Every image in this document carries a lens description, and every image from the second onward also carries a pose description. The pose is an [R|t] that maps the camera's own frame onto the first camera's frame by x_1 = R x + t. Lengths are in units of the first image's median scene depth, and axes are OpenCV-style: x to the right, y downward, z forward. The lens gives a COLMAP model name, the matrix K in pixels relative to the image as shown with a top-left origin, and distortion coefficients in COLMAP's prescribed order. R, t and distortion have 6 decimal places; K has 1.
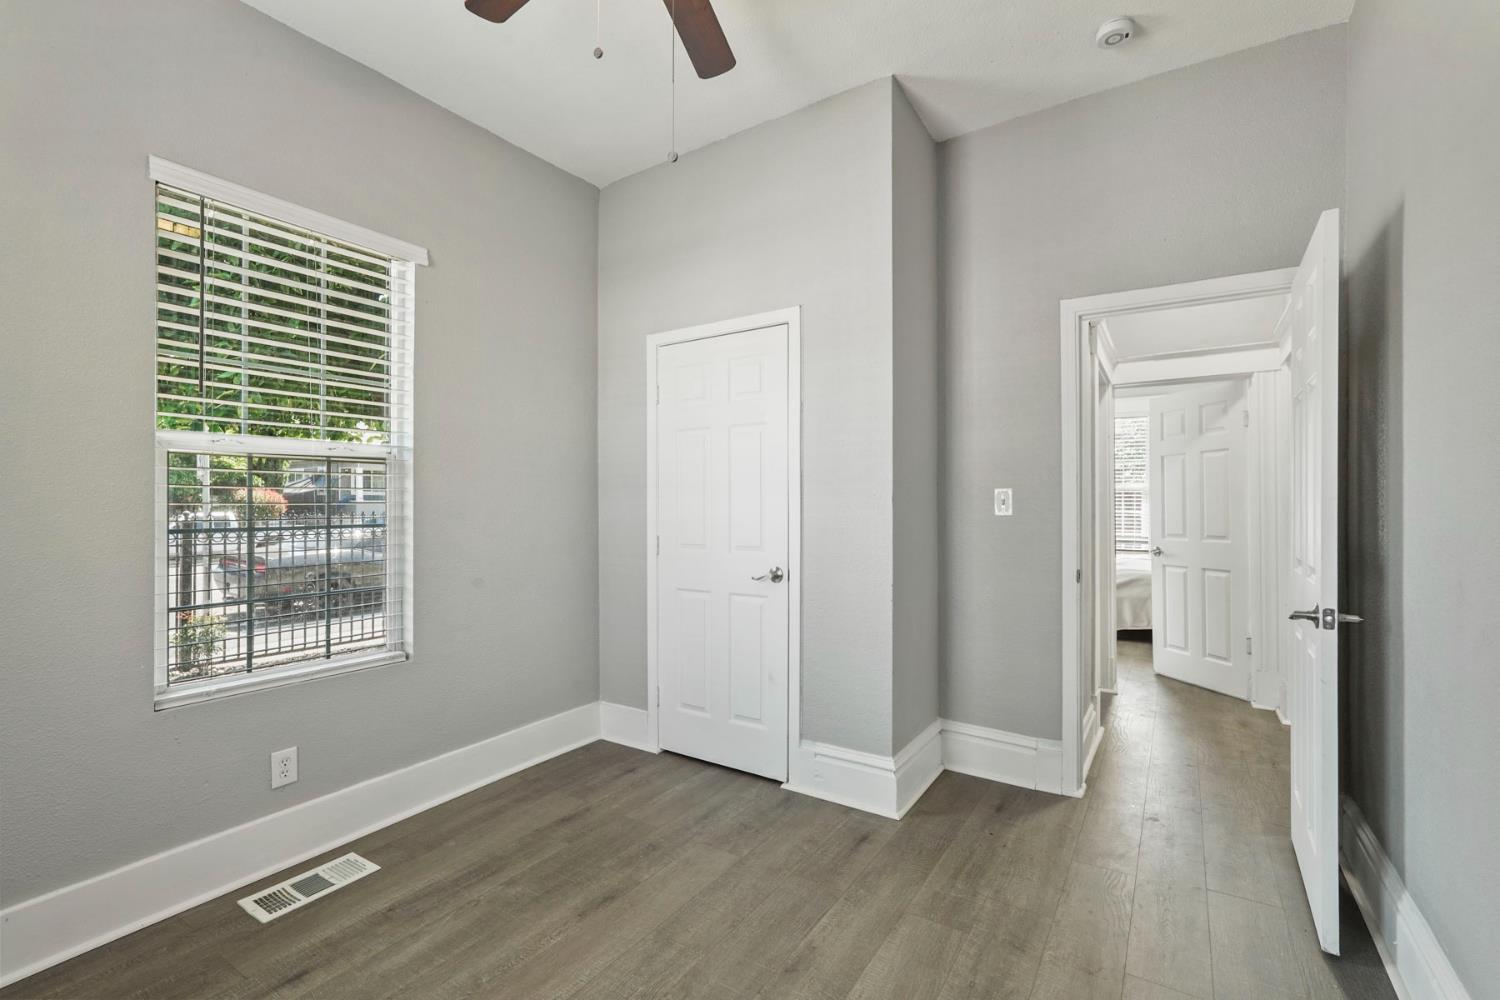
lens RADIAL K [[673.9, 0, 752.4], [0, 673.9, 524.3], [0, 0, 1]] dist [-0.019047, 0.011940]
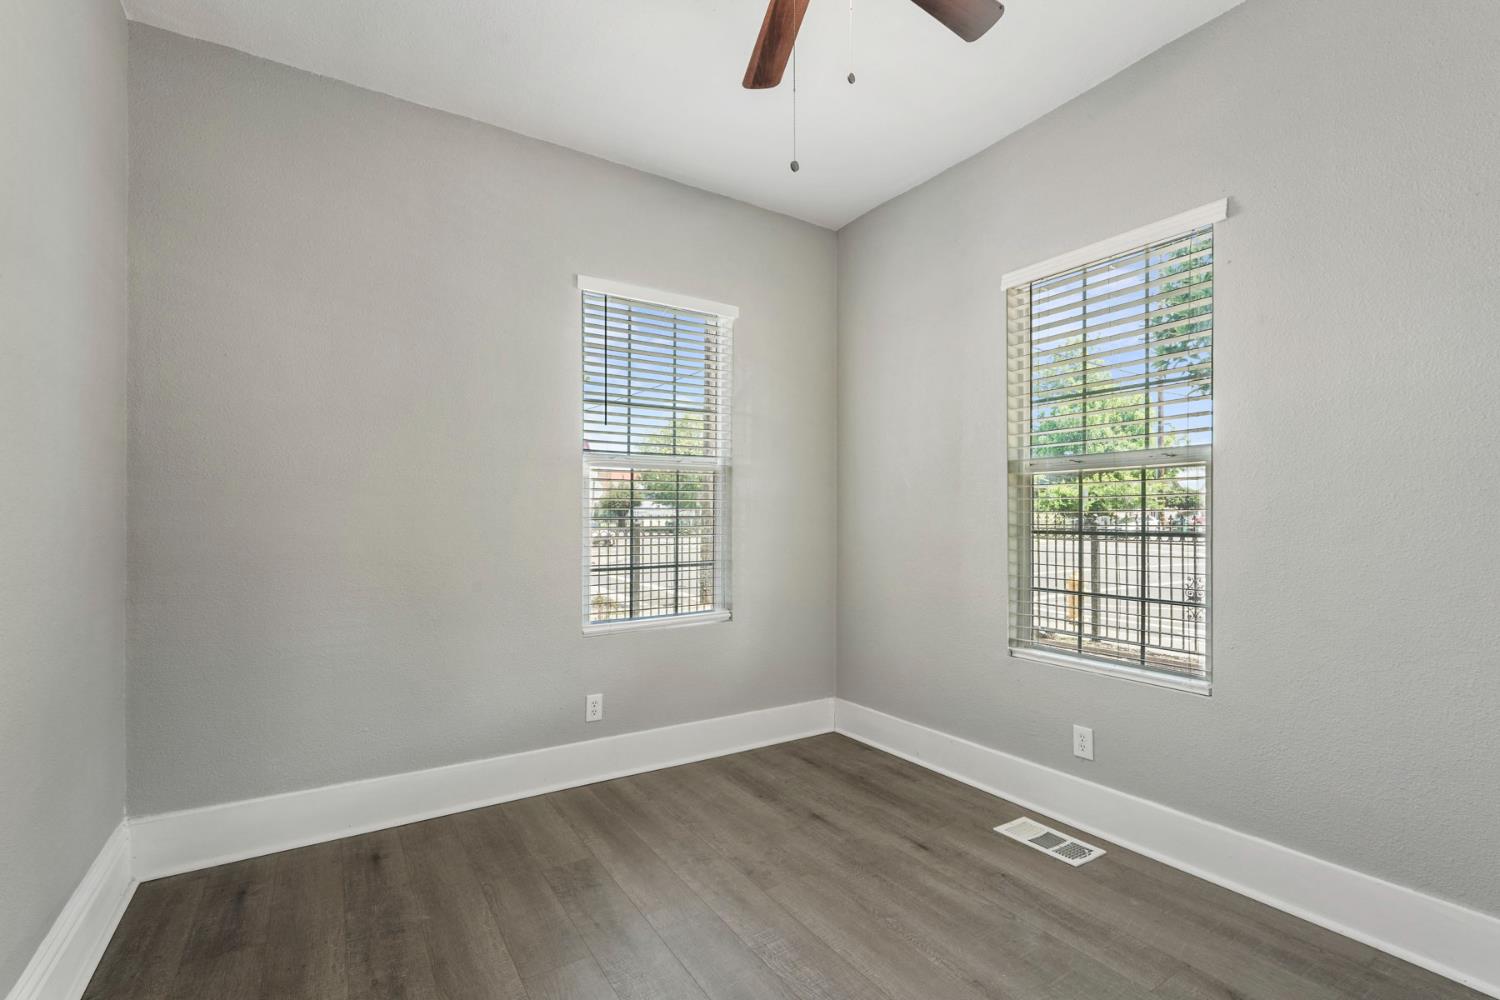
lens RADIAL K [[673.9, 0, 752.4], [0, 673.9, 524.3], [0, 0, 1]] dist [-0.019047, 0.011940]
pose [[-0.420817, 0.013525, -0.907045, 0.593862], [-0.025173, 0.999330, 0.026580, -0.025486], [0.906796, 0.034019, -0.420194, 0.991664]]
